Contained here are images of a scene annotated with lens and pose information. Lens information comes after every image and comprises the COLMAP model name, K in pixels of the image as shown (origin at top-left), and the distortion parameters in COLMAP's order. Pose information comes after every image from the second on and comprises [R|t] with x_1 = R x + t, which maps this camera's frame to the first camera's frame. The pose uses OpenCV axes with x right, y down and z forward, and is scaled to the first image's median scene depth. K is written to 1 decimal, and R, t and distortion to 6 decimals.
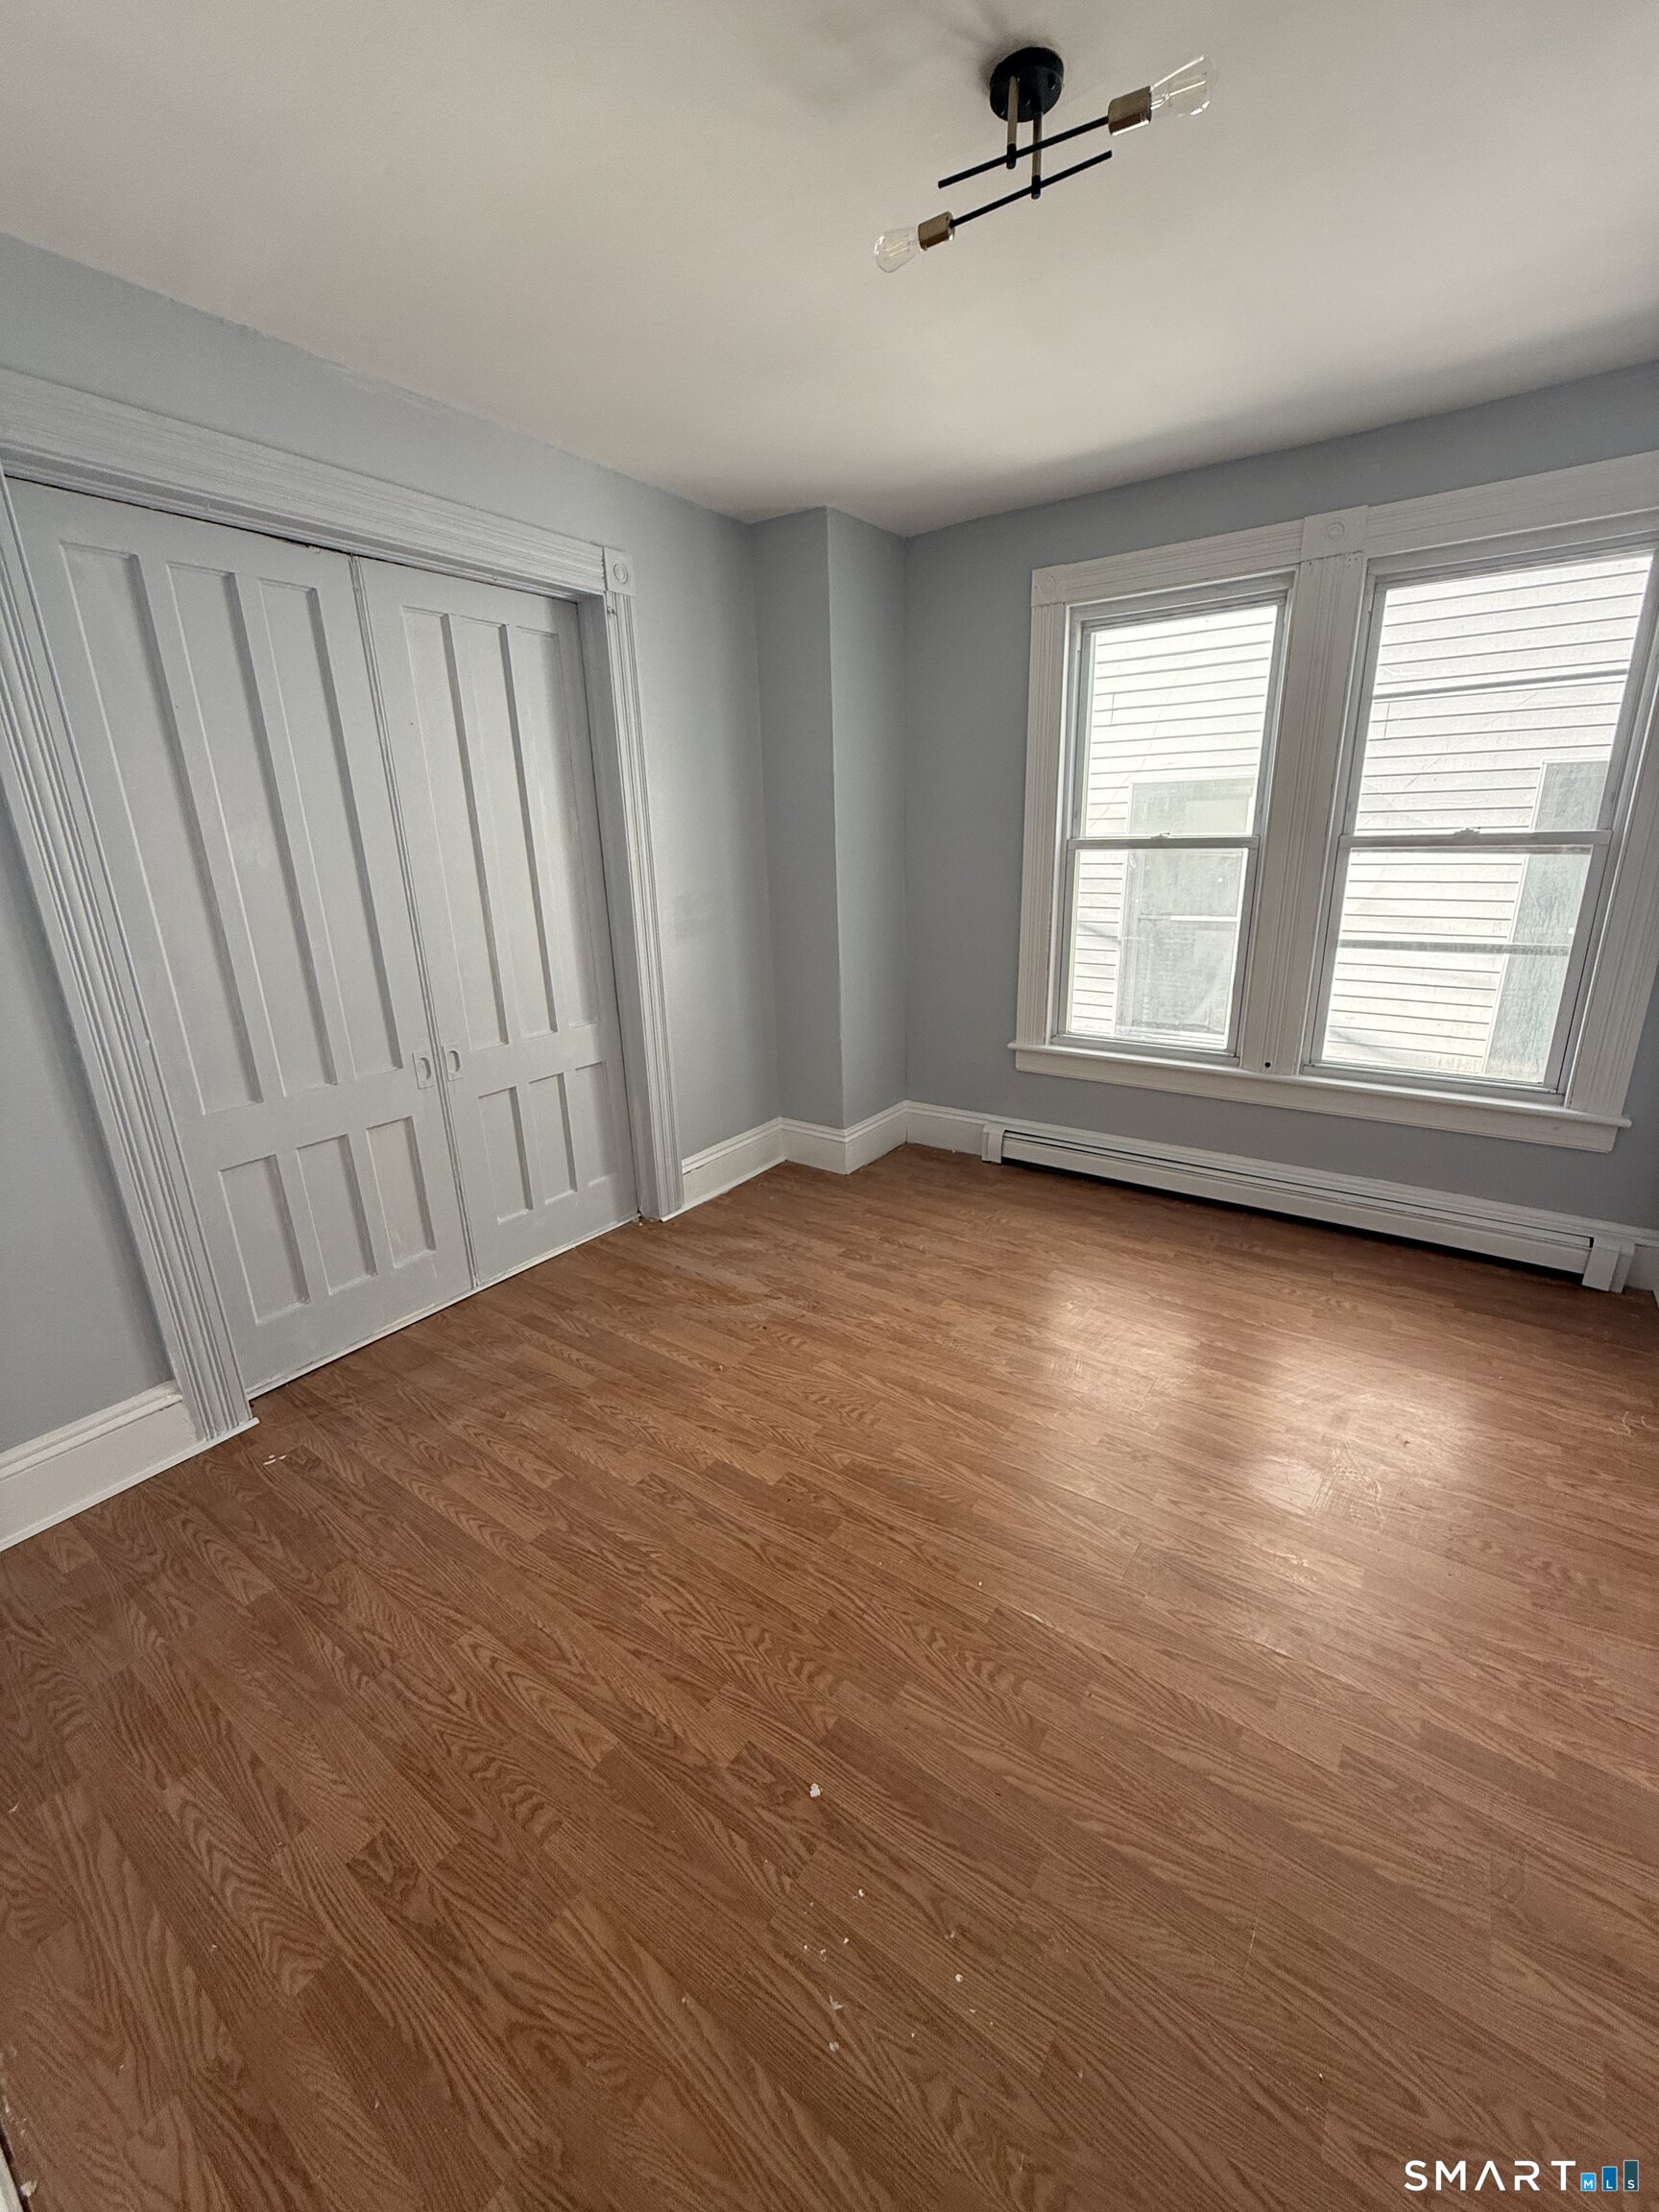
lens RADIAL K [[887.0, 0, 829.5], [0, 887.0, 1106.0], [0, 0, 1]] dist [-0.000221, 0.000104]
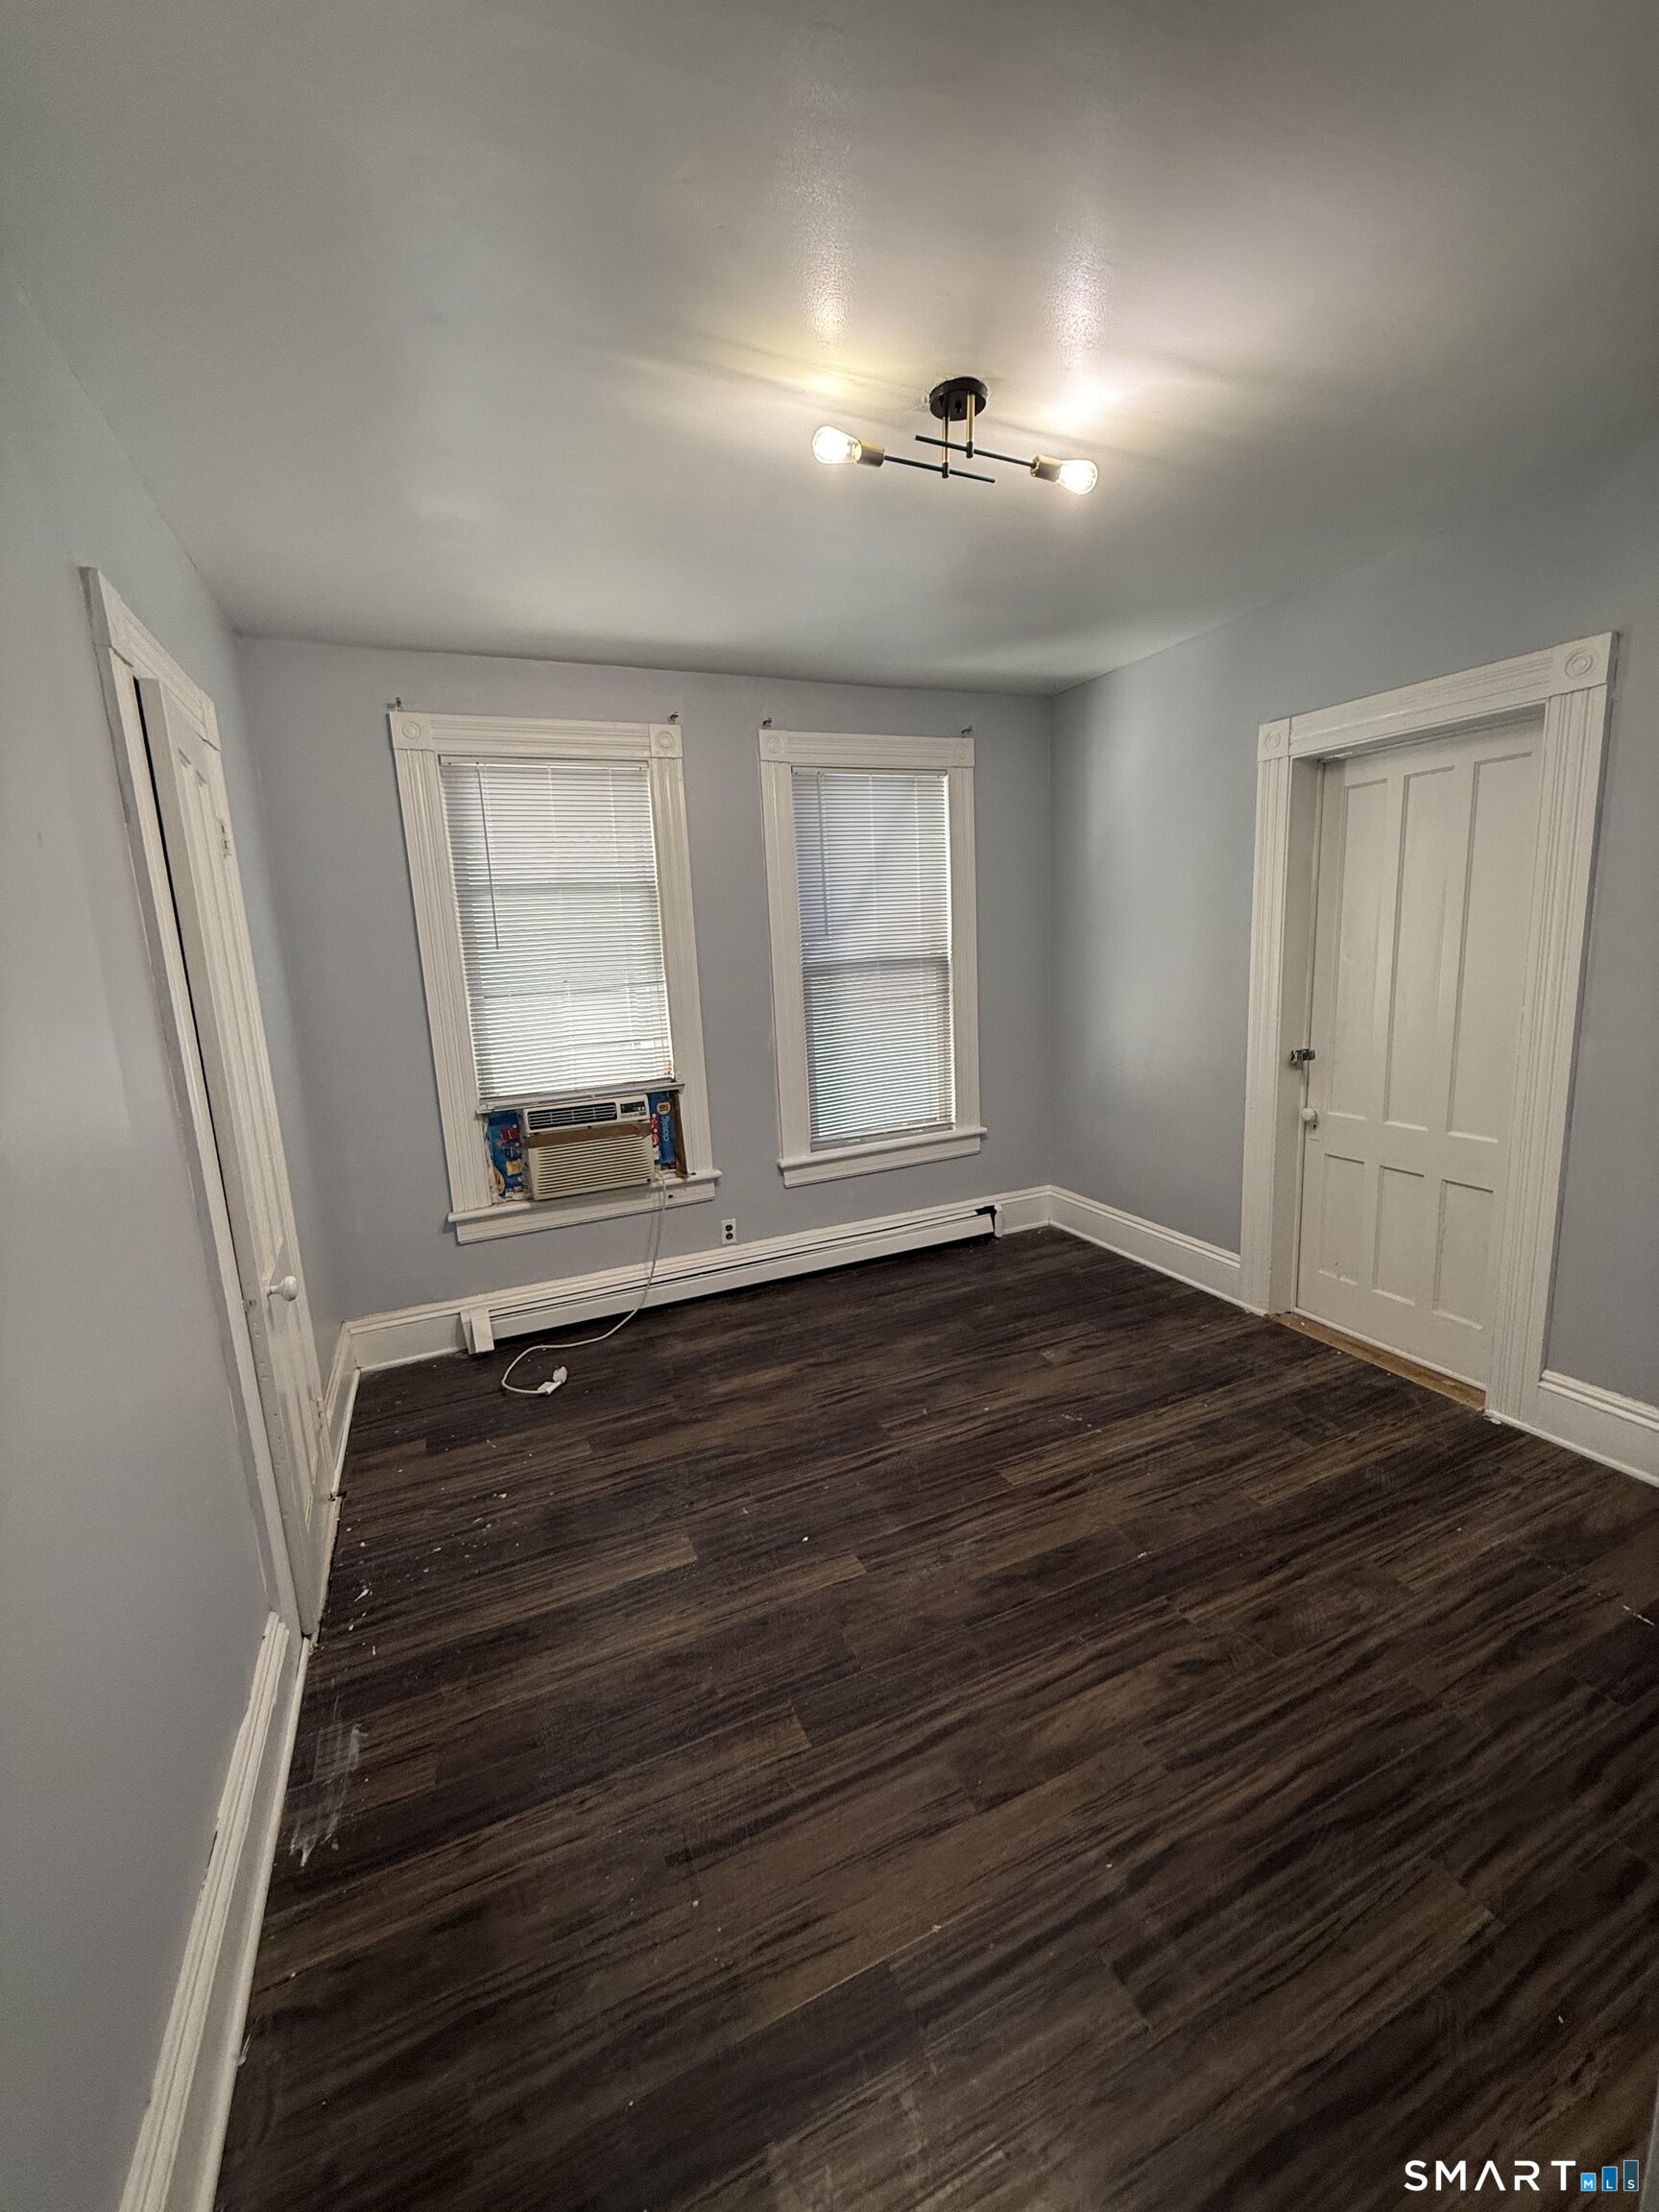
lens RADIAL K [[887.0, 0, 829.5], [0, 887.0, 1106.0], [0, 0, 1]] dist [-0.000221, 0.000104]
pose [[0.504752, -0.155692, 0.849109, -0.429408], [0.297824, 0.954619, -0.002003, -0.076445], [-0.810263, 0.253896, 0.528214, 0.267895]]
